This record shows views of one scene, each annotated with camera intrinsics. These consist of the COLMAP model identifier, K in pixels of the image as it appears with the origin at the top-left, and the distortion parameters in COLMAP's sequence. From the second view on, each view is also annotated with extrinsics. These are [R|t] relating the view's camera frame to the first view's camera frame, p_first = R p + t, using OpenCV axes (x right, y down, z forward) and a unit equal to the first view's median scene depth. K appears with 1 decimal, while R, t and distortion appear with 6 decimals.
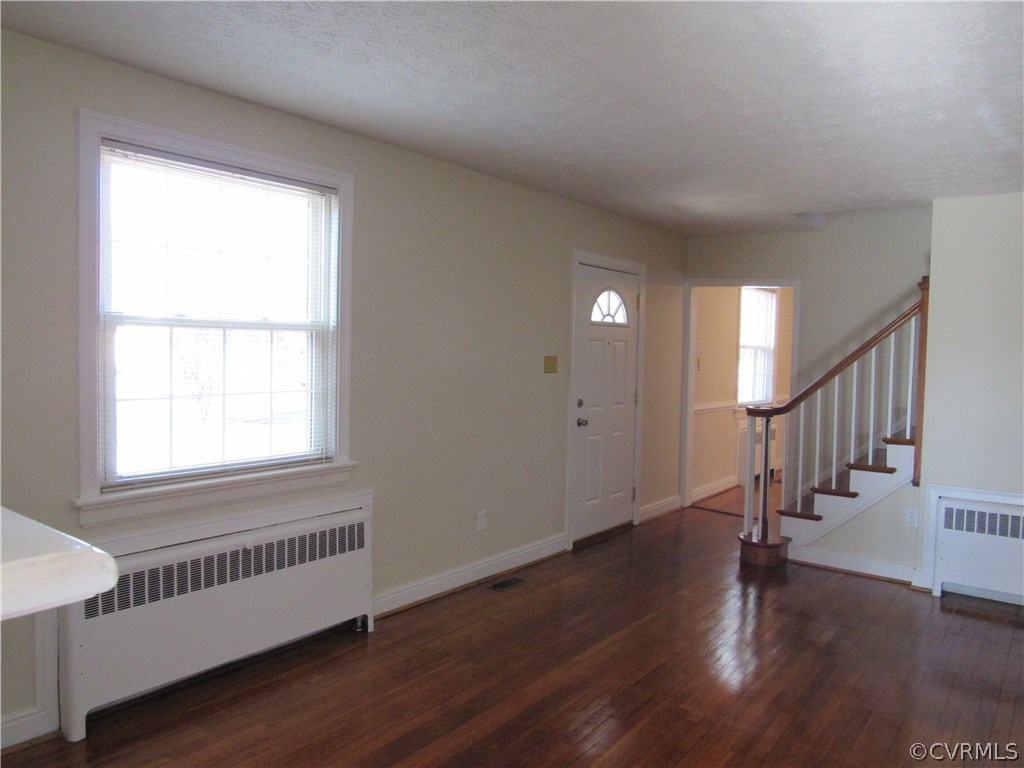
lens RADIAL K [[730.3, 0, 512.0], [0, 730.3, 384.0], [0, 0, 1]] dist [-0.020174, -0.000936]
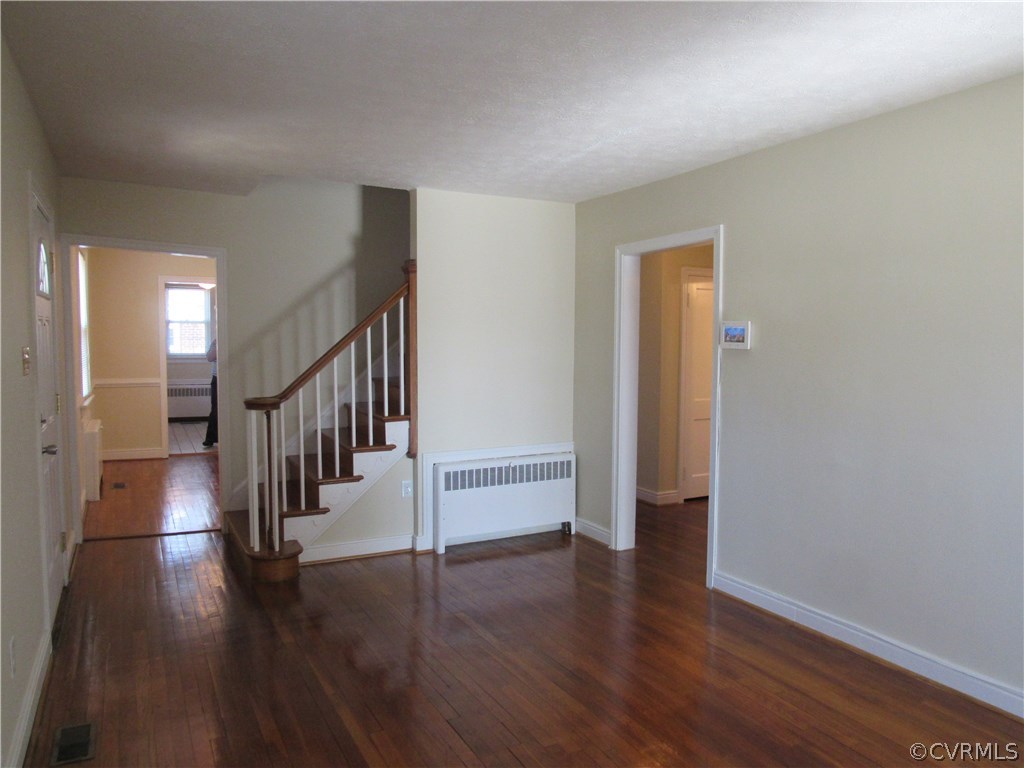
lens RADIAL K [[730.3, 0, 512.0], [0, 730.3, 384.0], [0, 0, 1]] dist [-0.020174, -0.000936]
pose [[0.419630, -0.080914, 0.904082, -0.333899], [0.049061, 0.996585, 0.066421, -0.030471], [-0.906368, 0.016483, 0.422167, 0.411143]]
